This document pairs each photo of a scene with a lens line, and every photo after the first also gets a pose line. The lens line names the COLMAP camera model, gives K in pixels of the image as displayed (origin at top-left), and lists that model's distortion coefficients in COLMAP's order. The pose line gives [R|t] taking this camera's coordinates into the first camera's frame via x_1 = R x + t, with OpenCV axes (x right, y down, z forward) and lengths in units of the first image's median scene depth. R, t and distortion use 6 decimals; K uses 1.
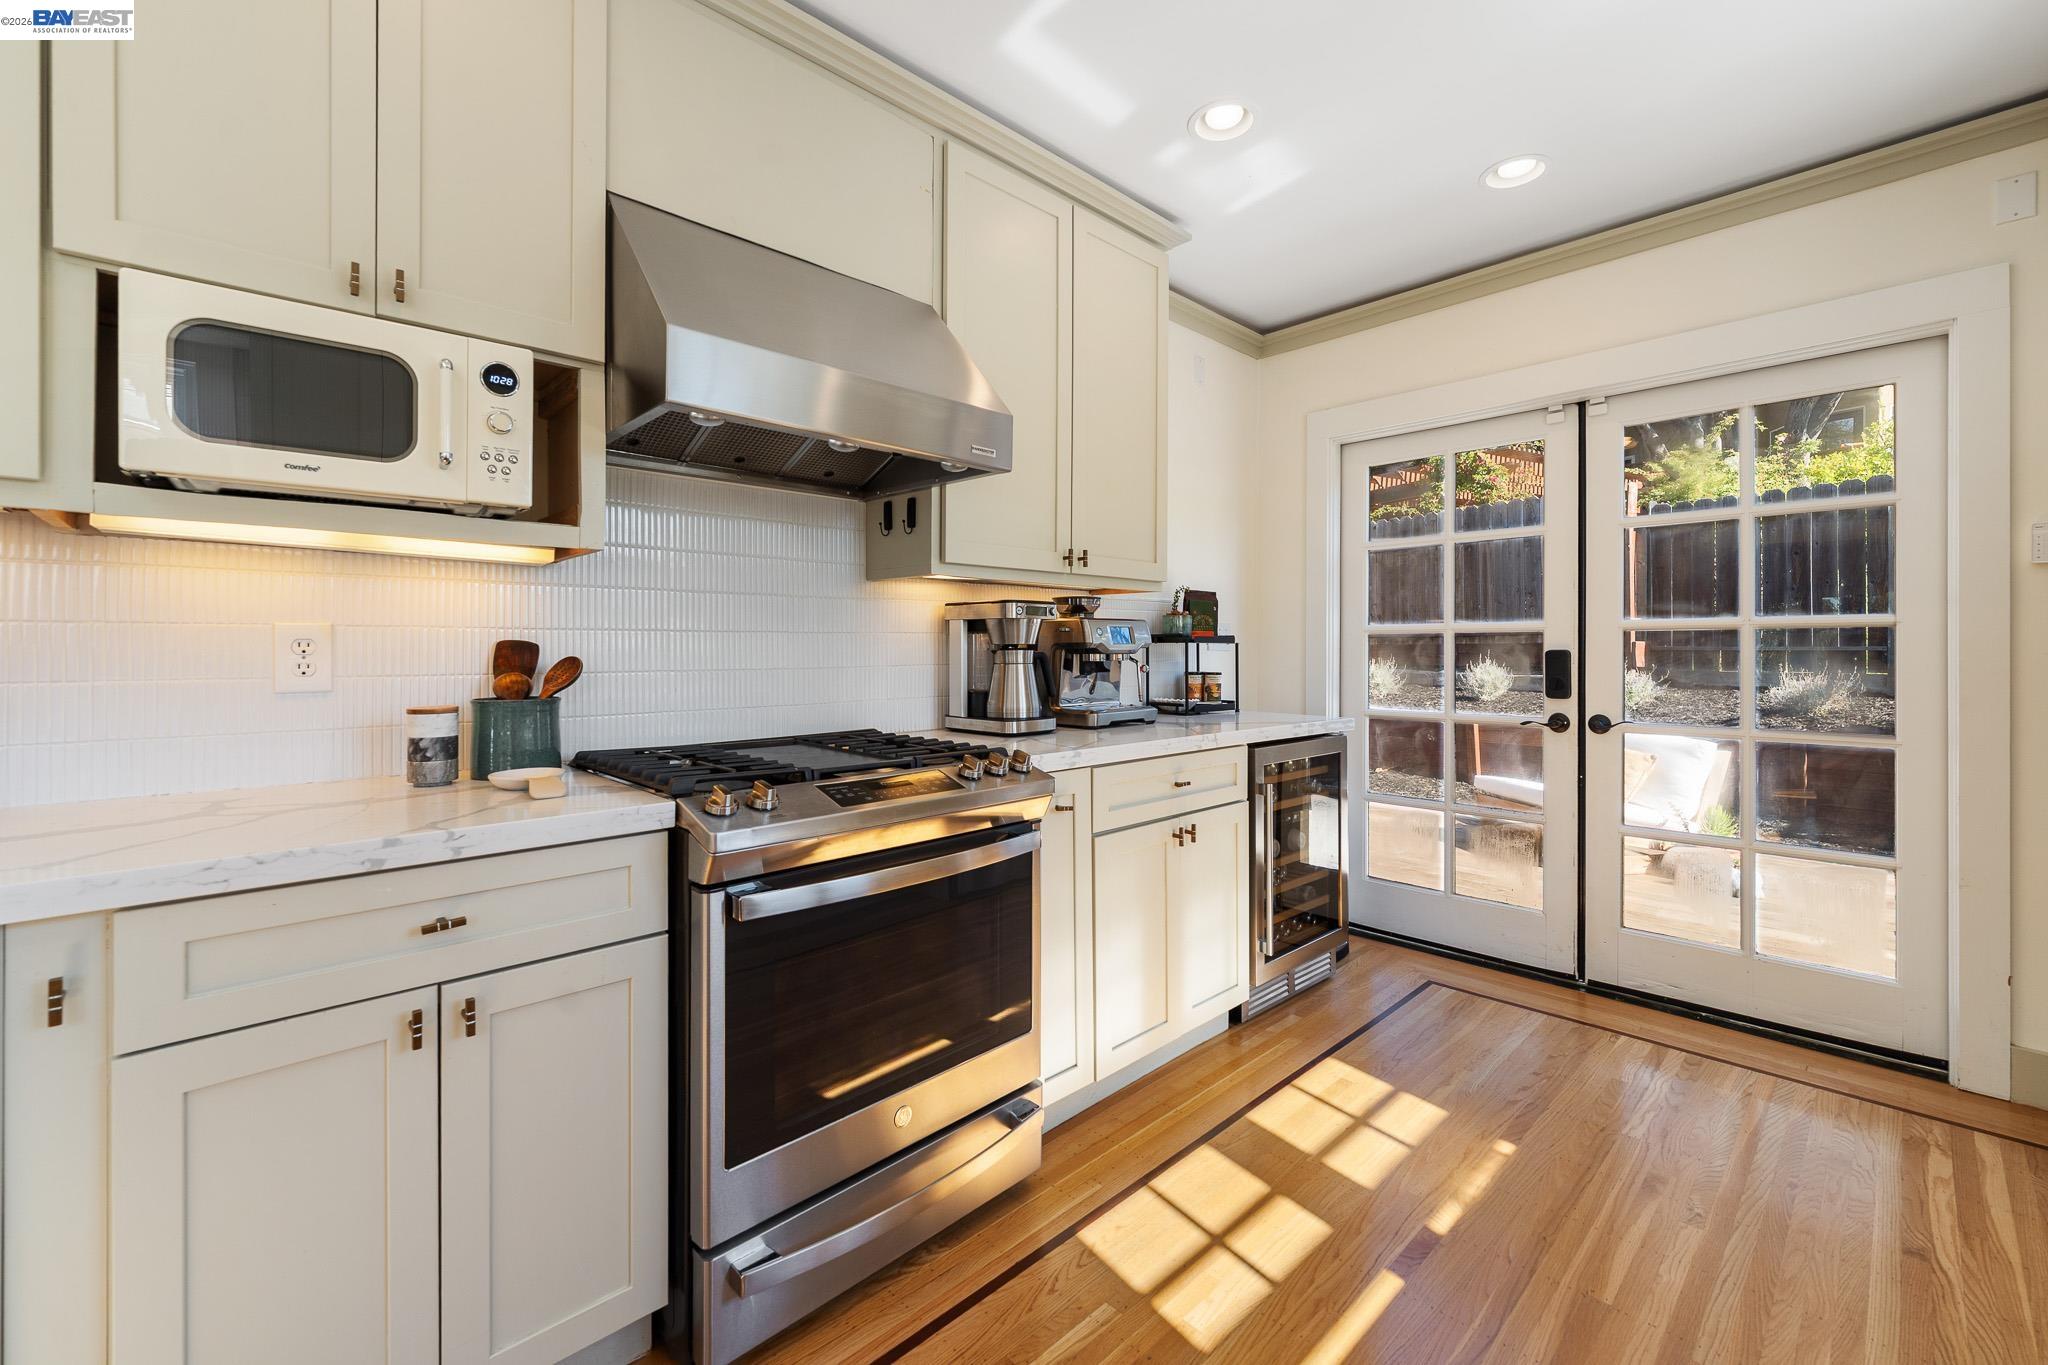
lens RADIAL K [[839.1, 0, 1017.7], [0, 839.1, 645.4], [0, 0, 1]] dist [-0.001448, -0.000581]
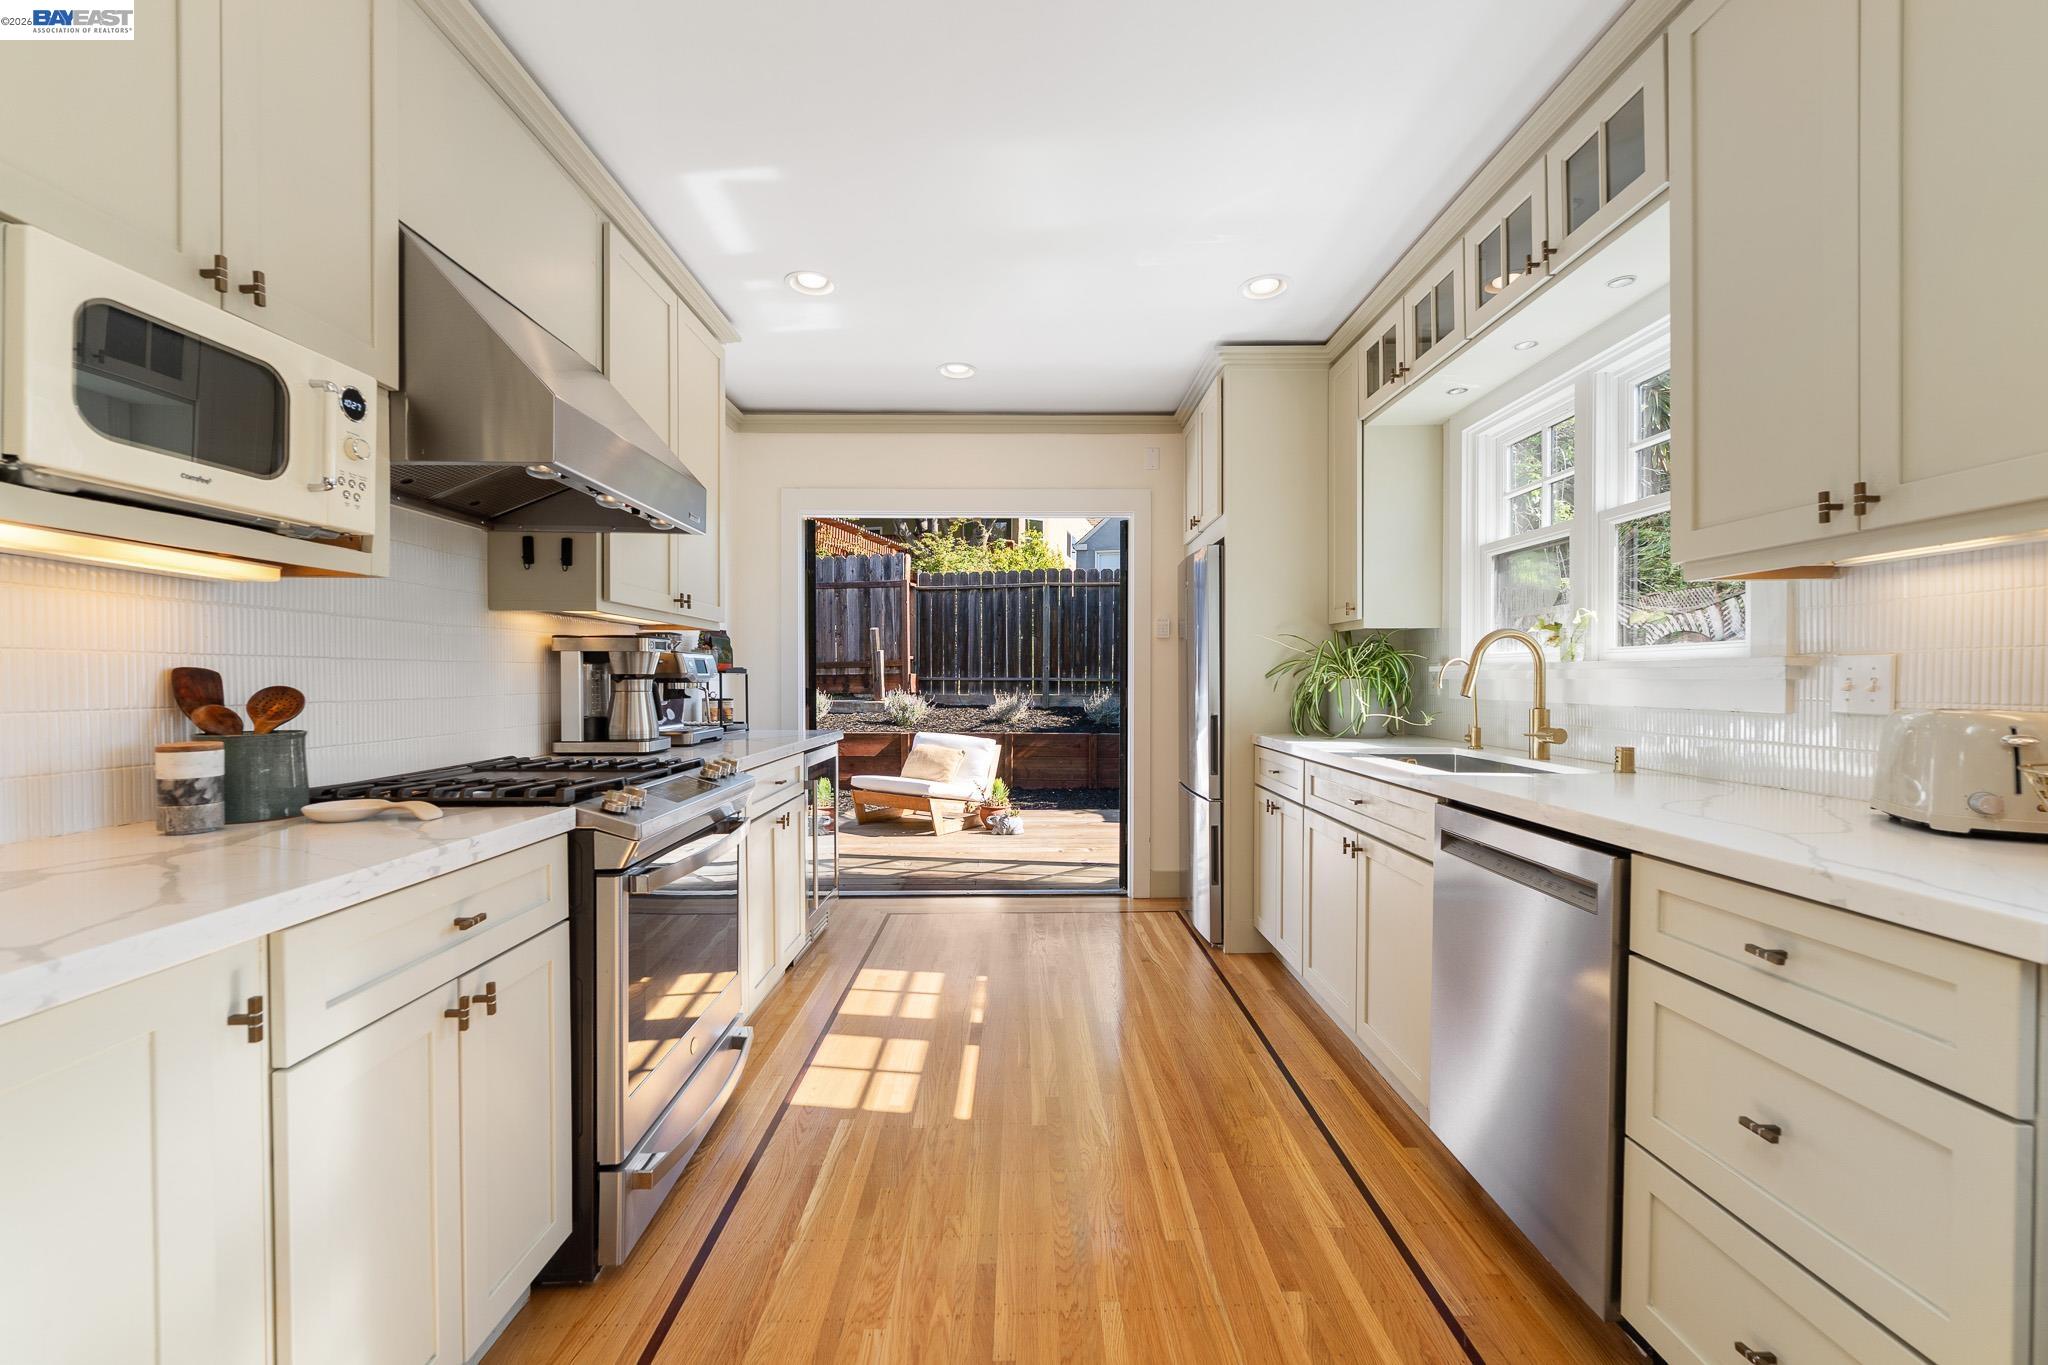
lens RADIAL K [[828.1, 0, 1024.0], [0, 828.1, 682.5], [0, 0, 1]] dist [0.001797, 0.000050]
pose [[0.678750, -0.001751, 0.734368, -0.517457], [-0.004333, 0.999970, 0.006389, 0.000253], [-0.734357, -0.007519, 0.678722, -0.157343]]
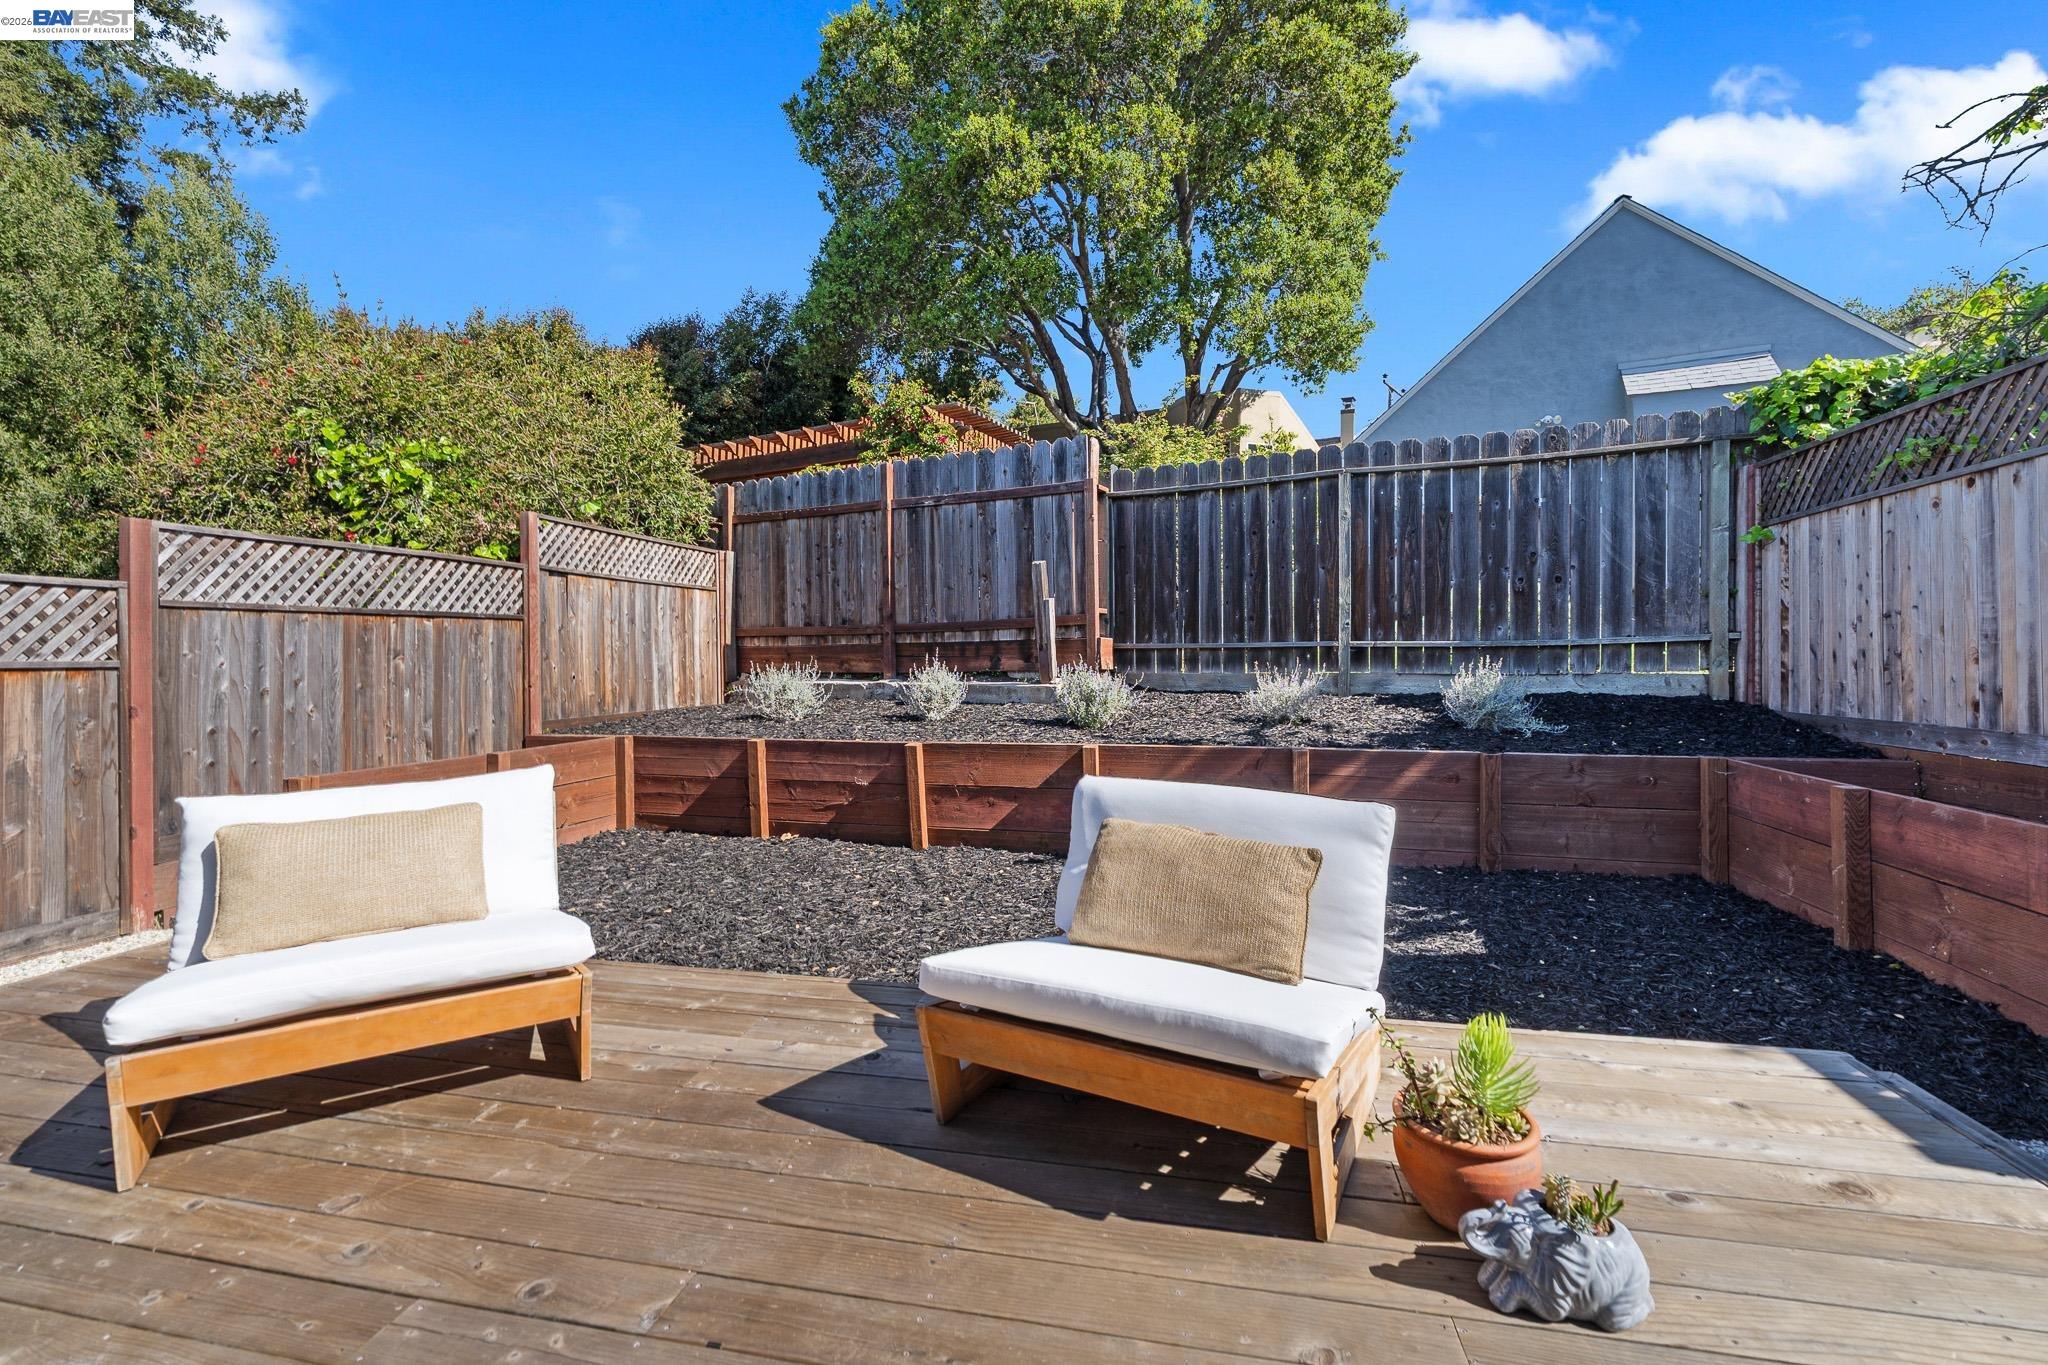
lens RADIAL K [[911.9, 0, 1025.7], [0, 911.9, 662.6], [0, 0, 1]] dist [-0.000151, -0.000109]
pose [[0.820825, -0.005098, 0.571157, 0.851034], [0.003660, 0.999987, 0.003666, 0.070151], [-0.571168, -0.000919, 0.820832, 1.510799]]
